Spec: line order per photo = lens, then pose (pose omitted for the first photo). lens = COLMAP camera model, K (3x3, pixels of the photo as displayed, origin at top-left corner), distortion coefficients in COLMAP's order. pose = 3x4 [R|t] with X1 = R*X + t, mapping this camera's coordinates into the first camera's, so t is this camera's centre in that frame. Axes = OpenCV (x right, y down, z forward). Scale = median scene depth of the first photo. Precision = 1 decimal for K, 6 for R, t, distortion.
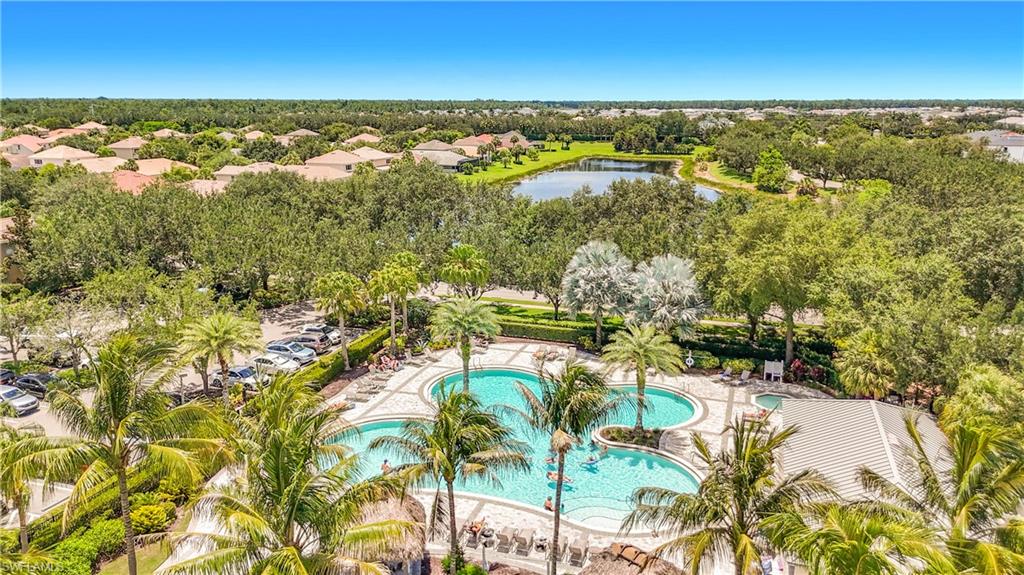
lens RADIAL K [[765.5, 0, 512.0], [0, 765.5, 287.5], [0, 0, 1]] dist [0.069565, -0.079538]
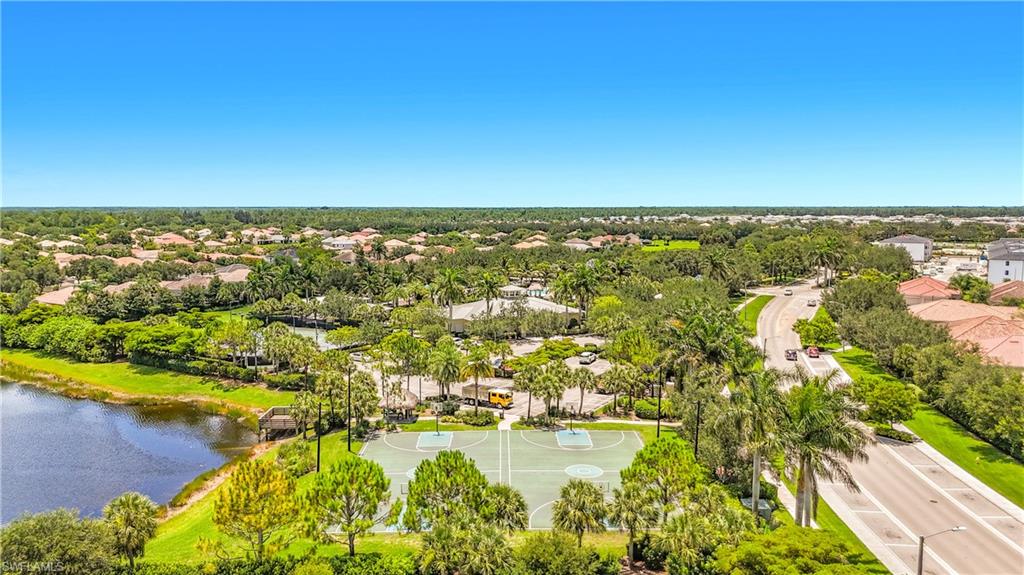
lens RADIAL K [[765.5, 0, 512.0], [0, 765.5, 287.5], [0, 0, 1]] dist [0.069565, -0.079538]
pose [[0.975340, 0.019497, -0.219846, 0.122343], [-0.048234, 0.990842, -0.126115, 0.127643], [0.215374, 0.133609, 0.967348, -0.613176]]
